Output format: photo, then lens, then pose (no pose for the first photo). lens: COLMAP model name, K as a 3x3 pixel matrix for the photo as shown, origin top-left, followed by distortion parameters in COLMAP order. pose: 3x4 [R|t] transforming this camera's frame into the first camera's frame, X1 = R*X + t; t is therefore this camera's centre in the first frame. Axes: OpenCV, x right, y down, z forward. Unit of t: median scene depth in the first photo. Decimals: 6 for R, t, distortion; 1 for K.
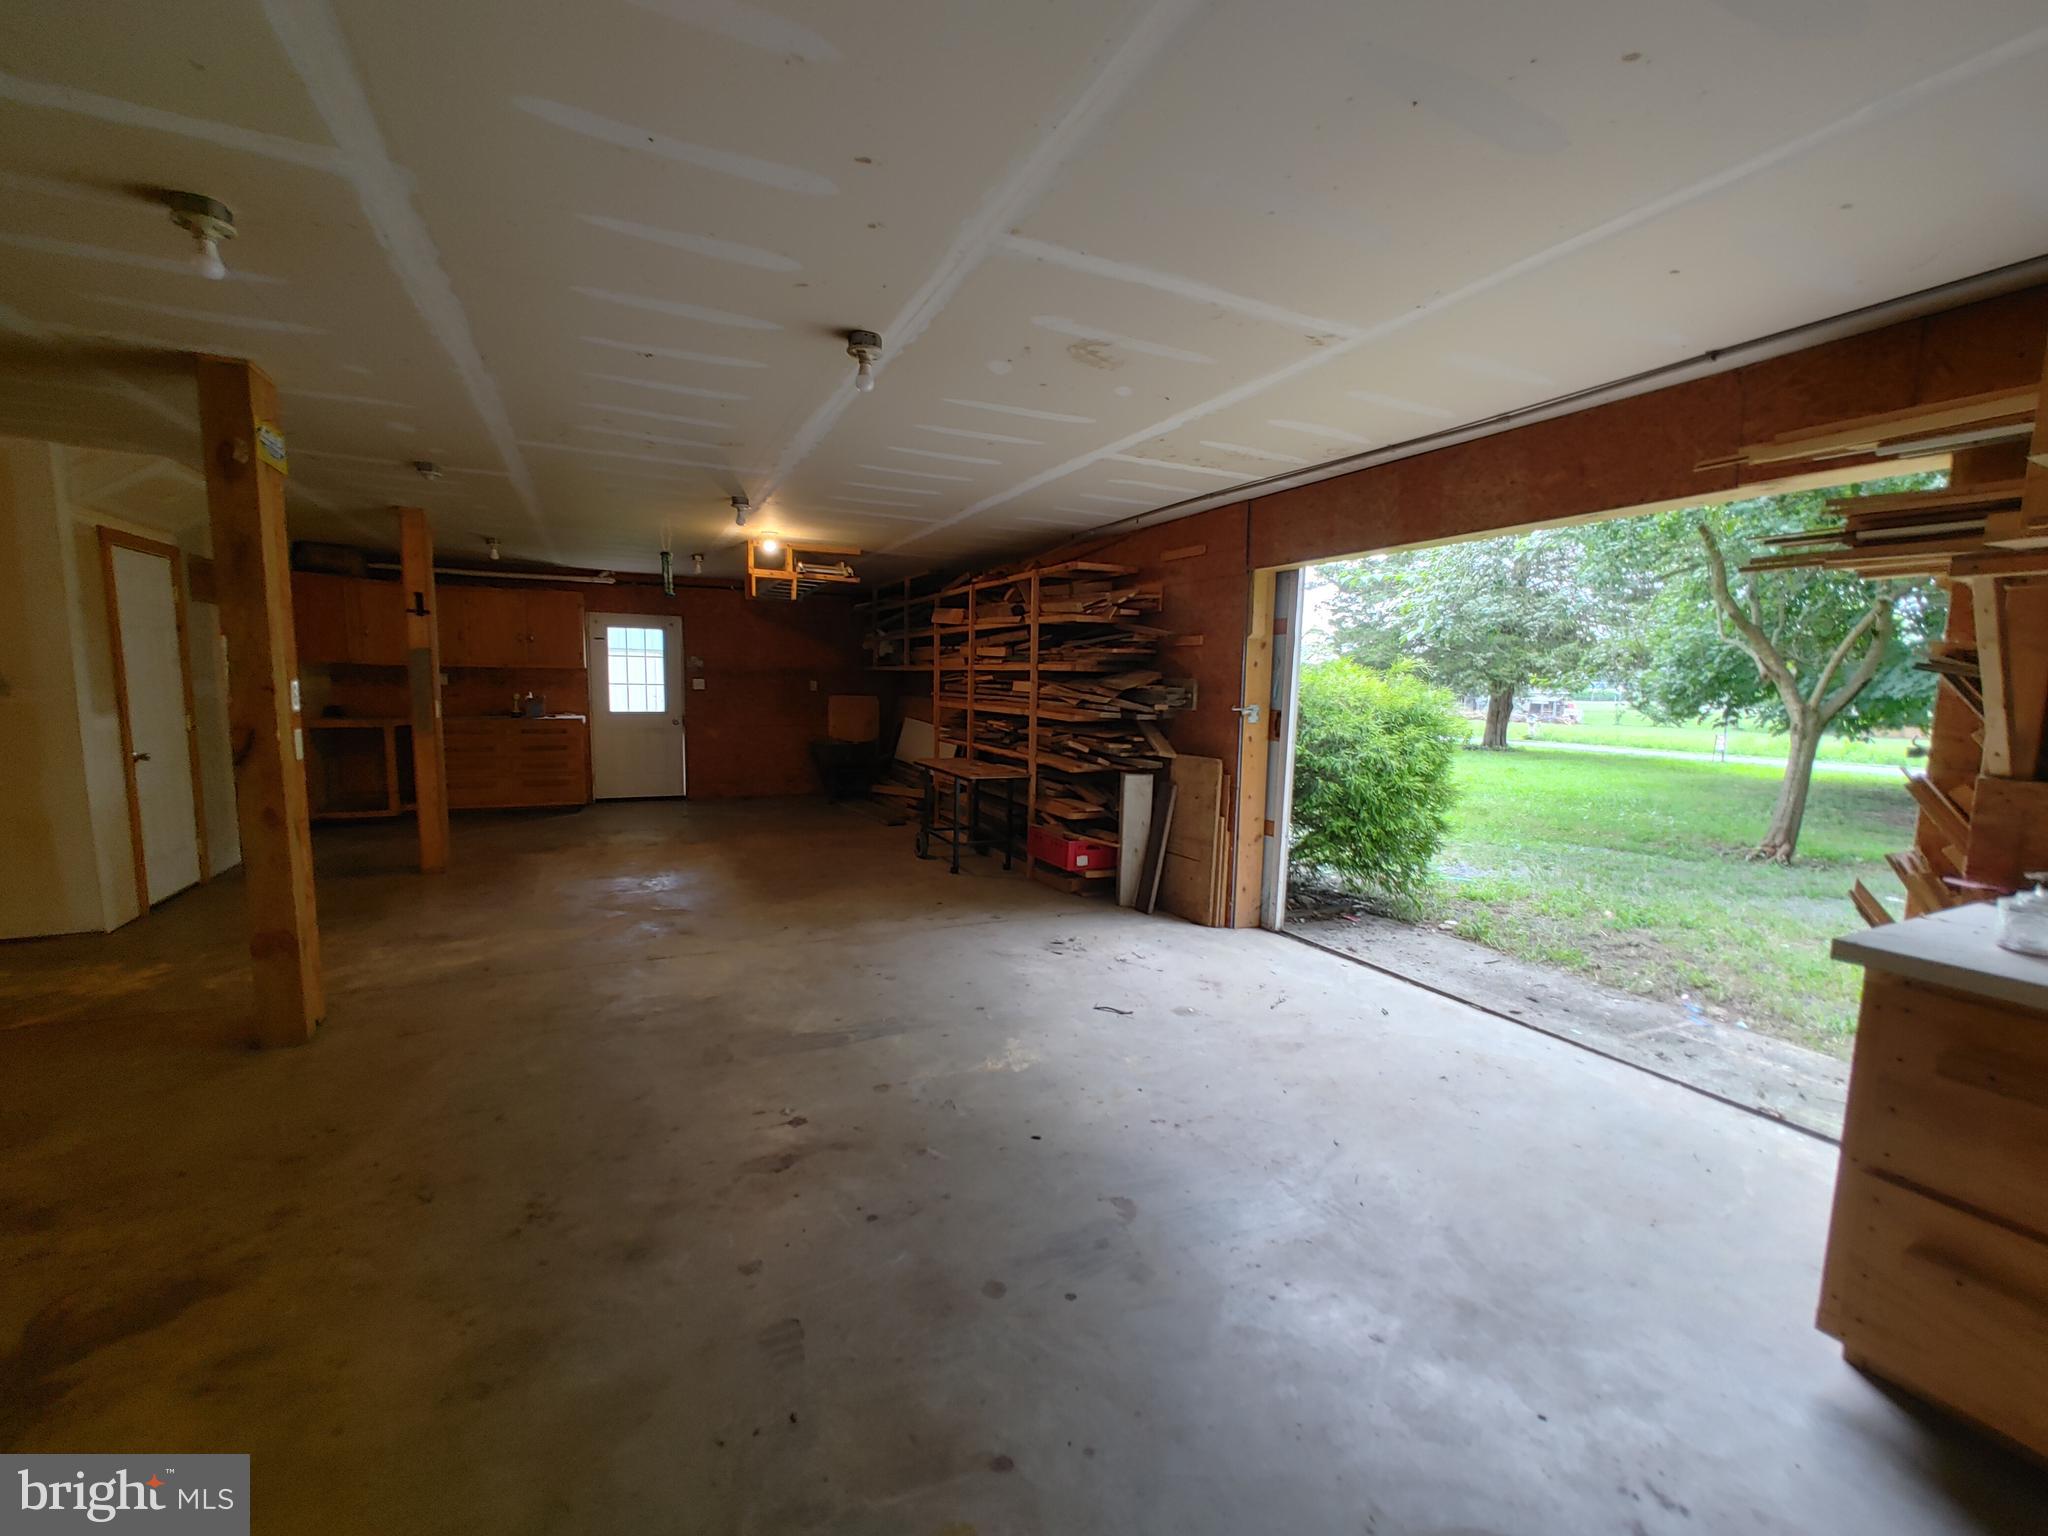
lens RADIAL K [[856.8, 0, 1035.5], [0, 856.8, 766.9], [0, 0, 1]] dist [-0.001913, 0.002357]
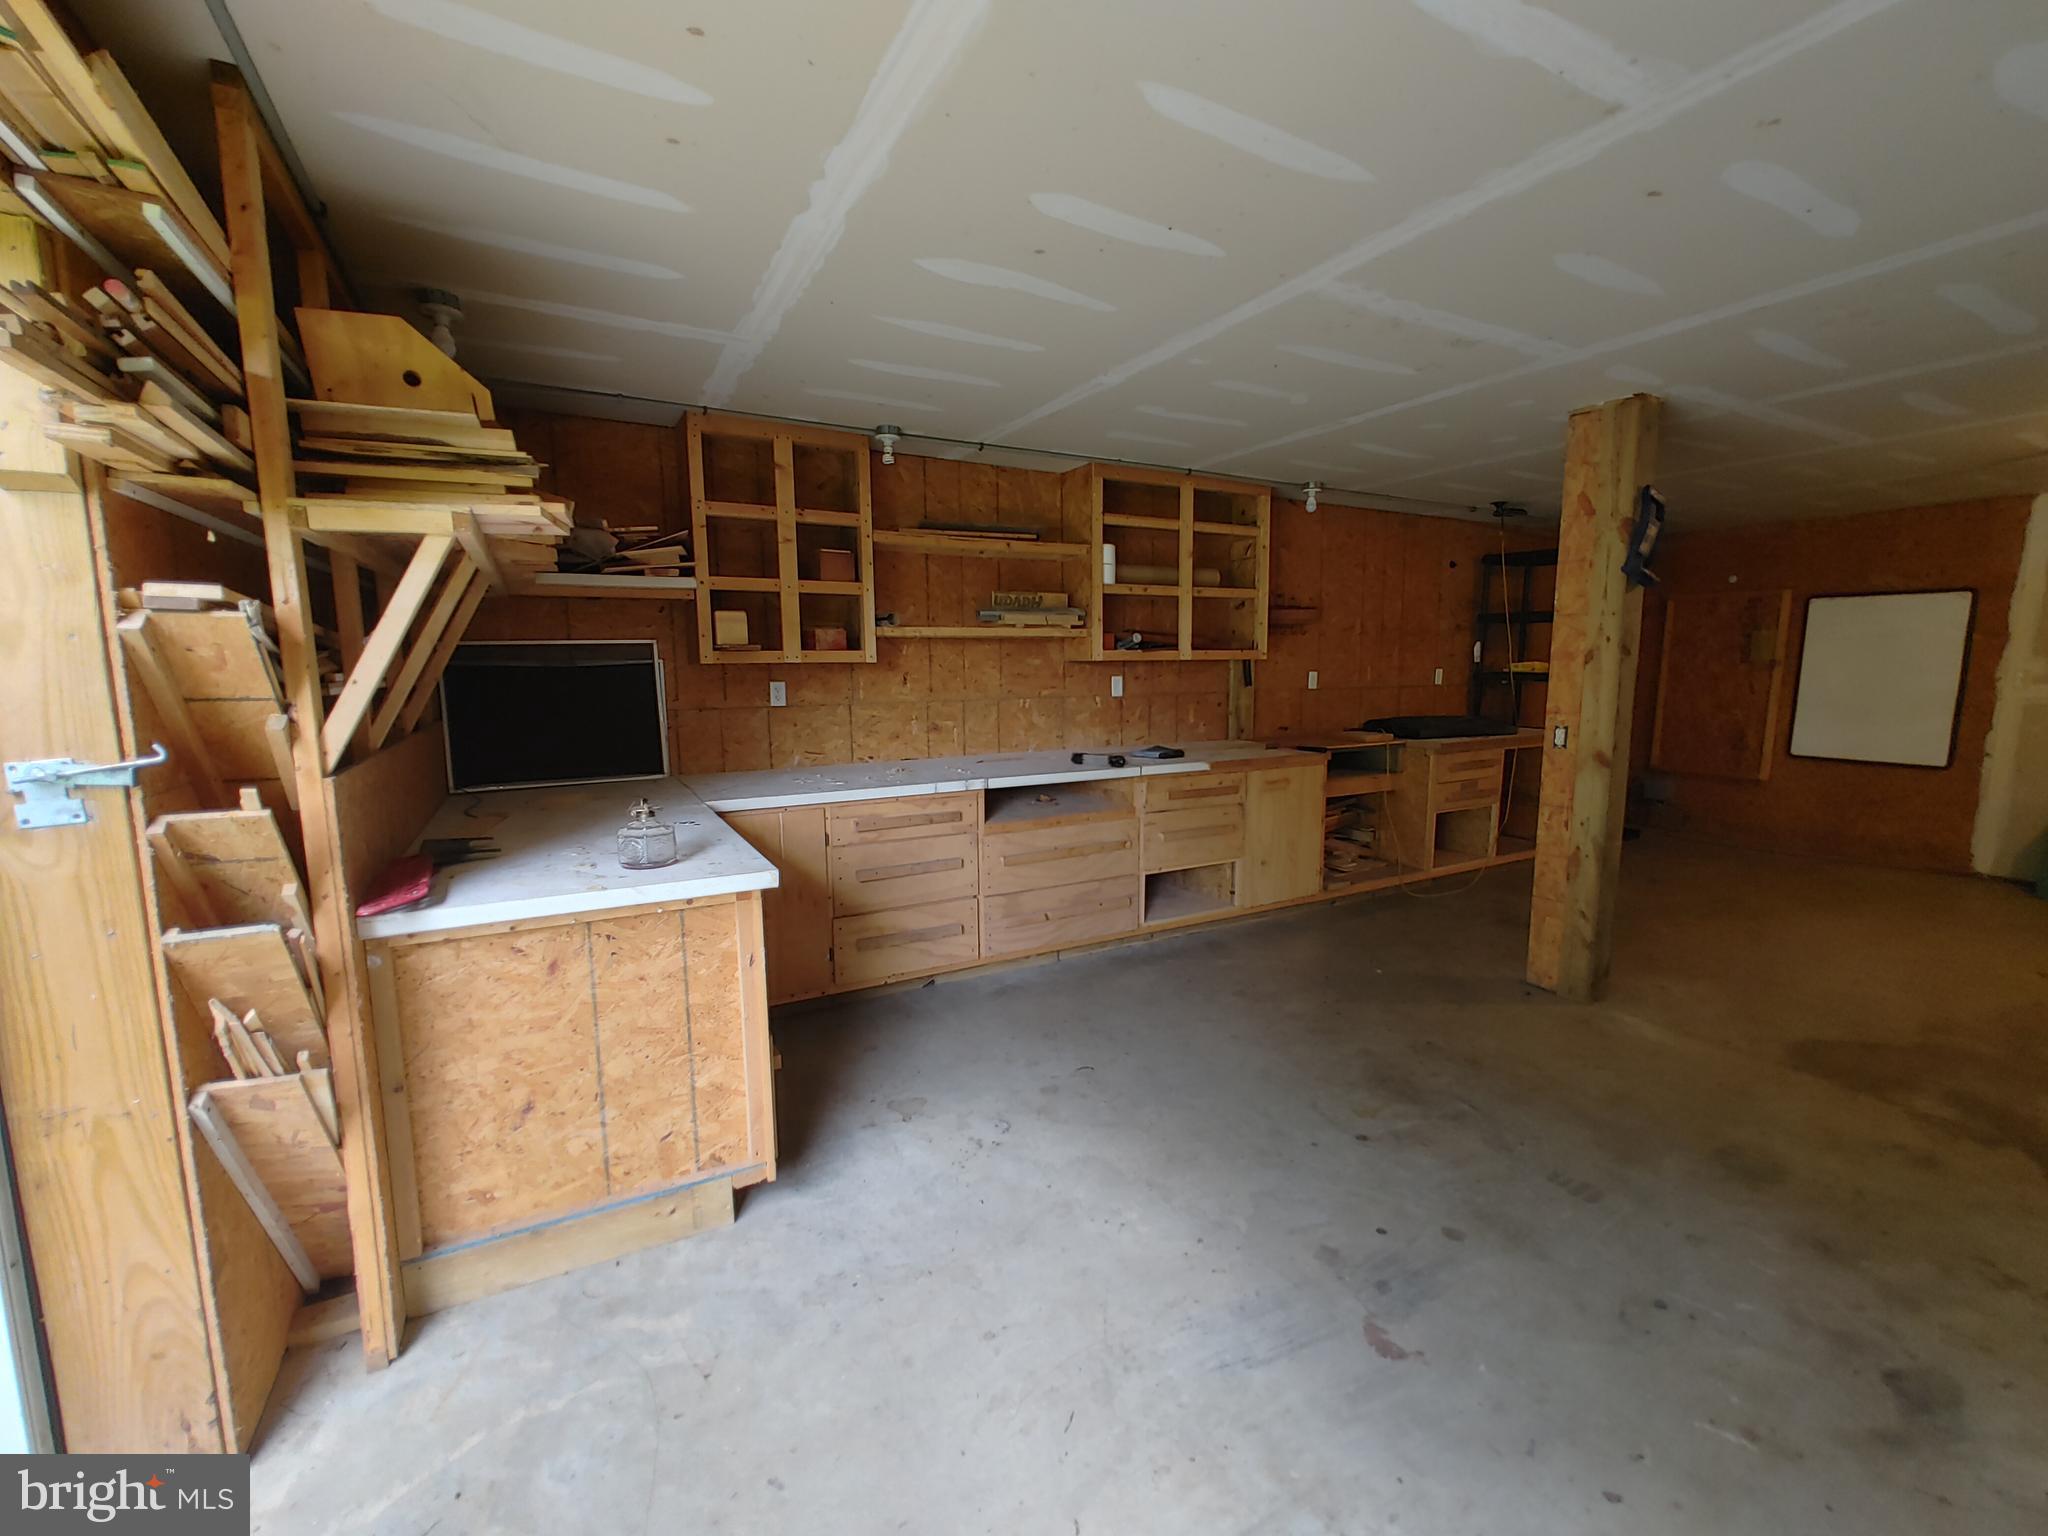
lens RADIAL K [[856.8, 0, 1036.7], [0, 856.8, 784.7], [0, 0, 1]] dist [-0.001913, 0.002357]
pose [[-0.998237, -0.007160, -0.058922, 0.206959], [-0.021232, 0.970090, 0.241814, -0.073786], [0.055429, 0.242639, -0.968532, 0.710738]]
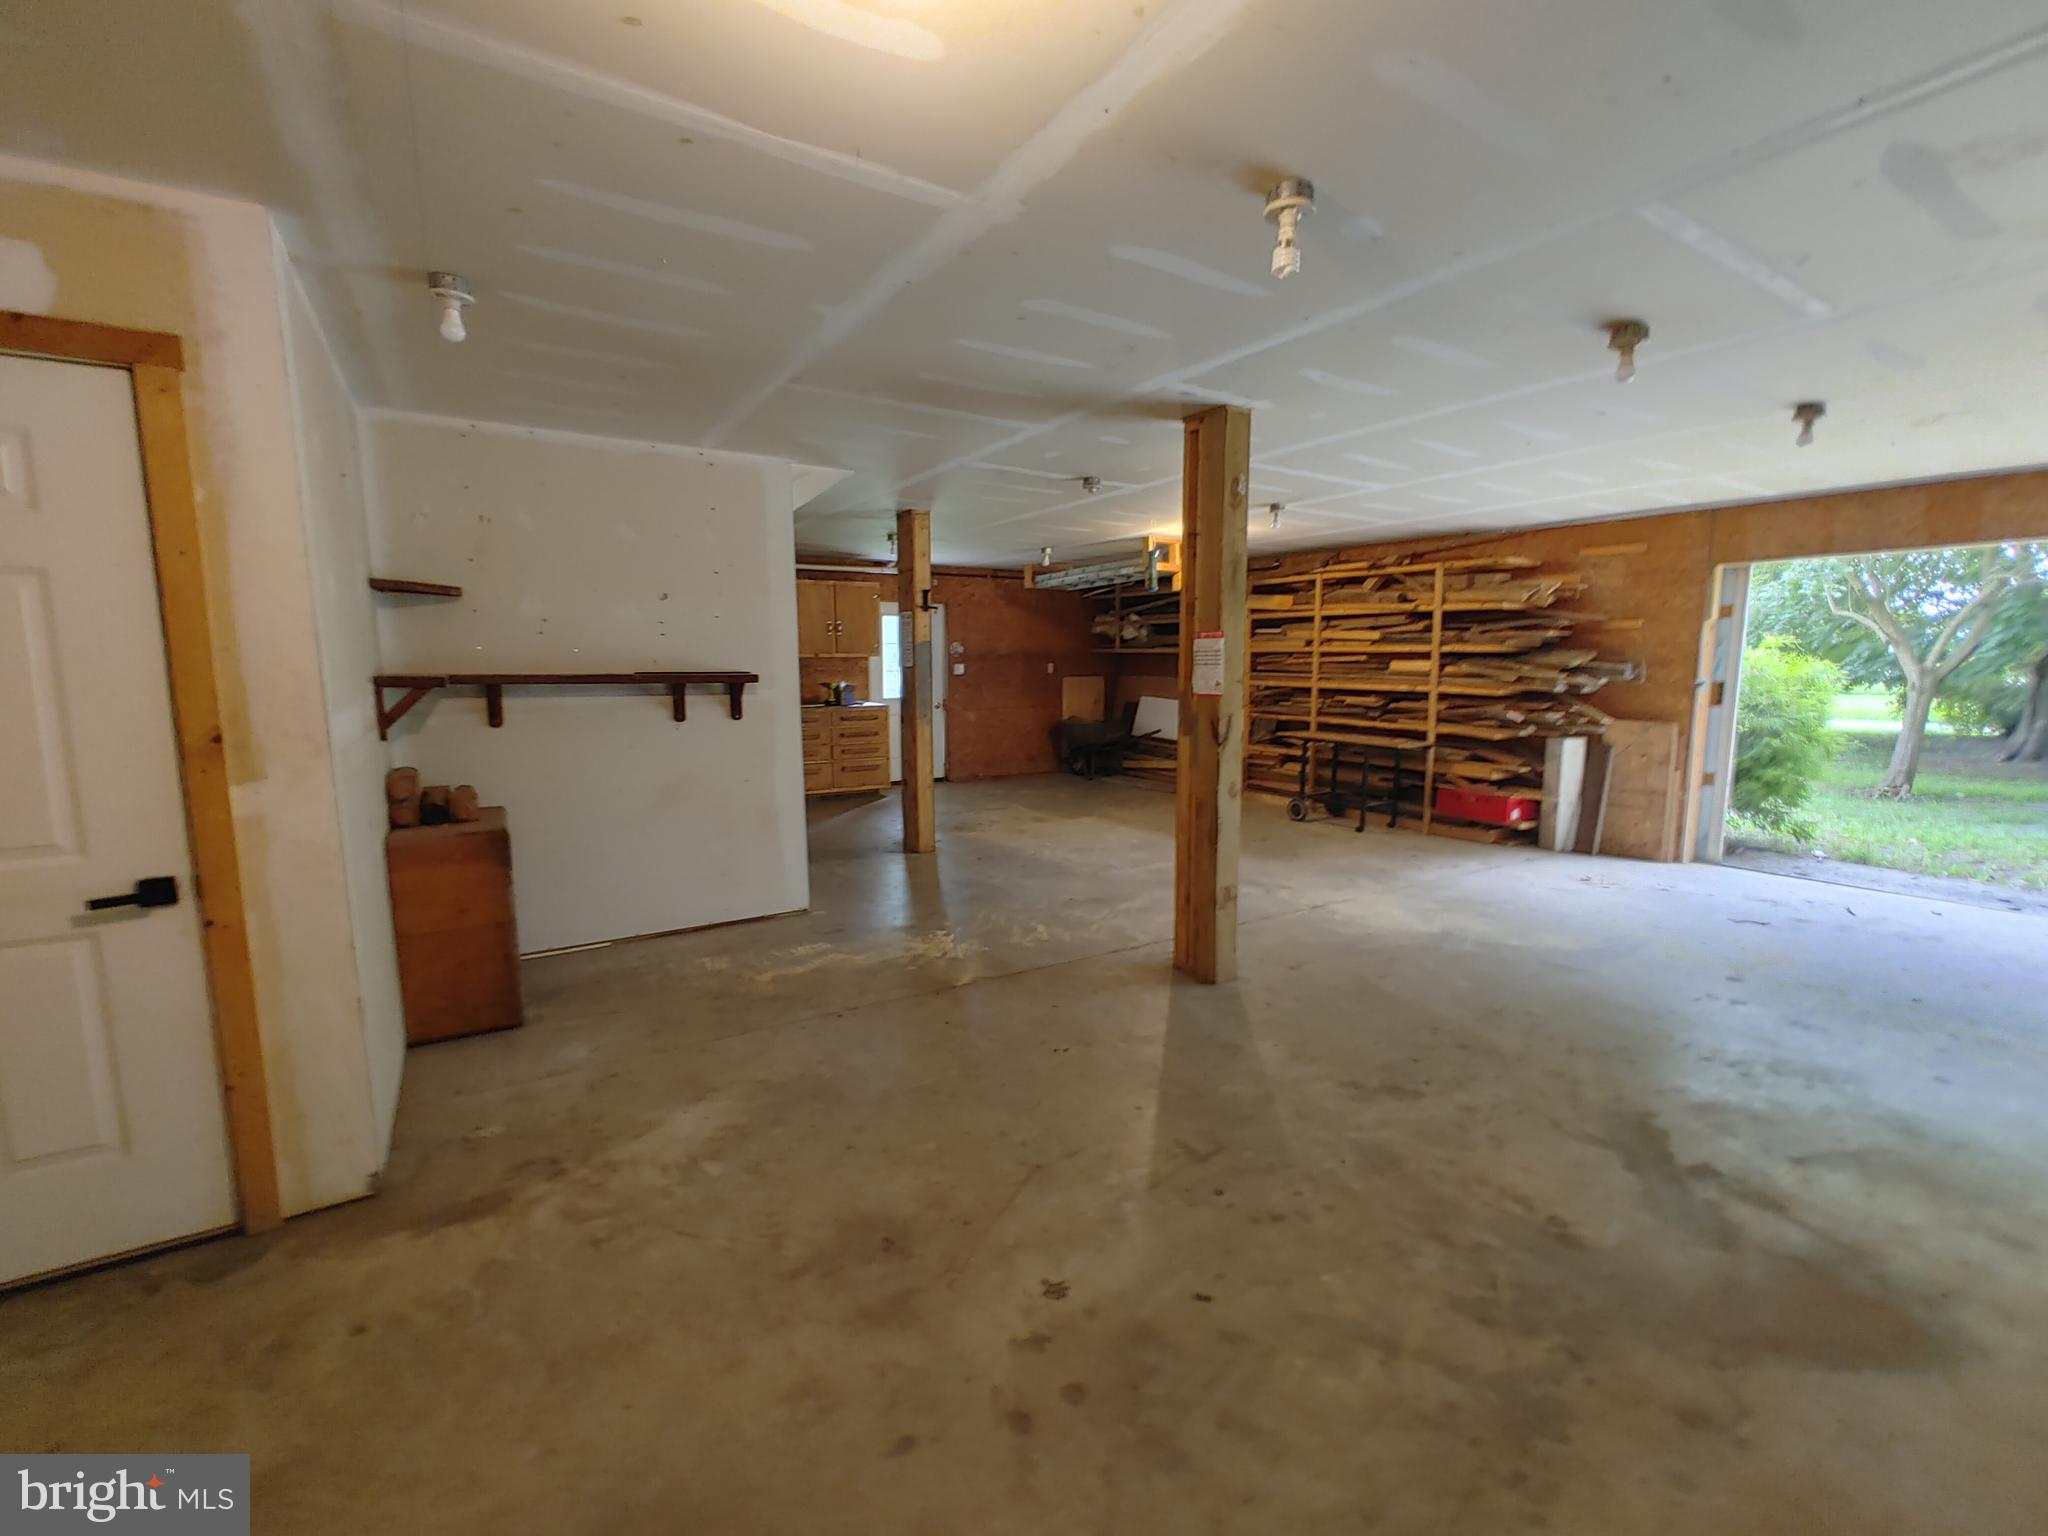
lens RADIAL K [[856.8, 0, 1035.8], [0, 856.8, 764.1], [0, 0, 1]] dist [-0.001913, 0.002357]
pose [[0.993985, -0.033281, 0.104333, -0.760124], [0.030748, 0.999194, 0.025799, -0.009589], [-0.105108, -0.022436, 0.994208, -0.095985]]
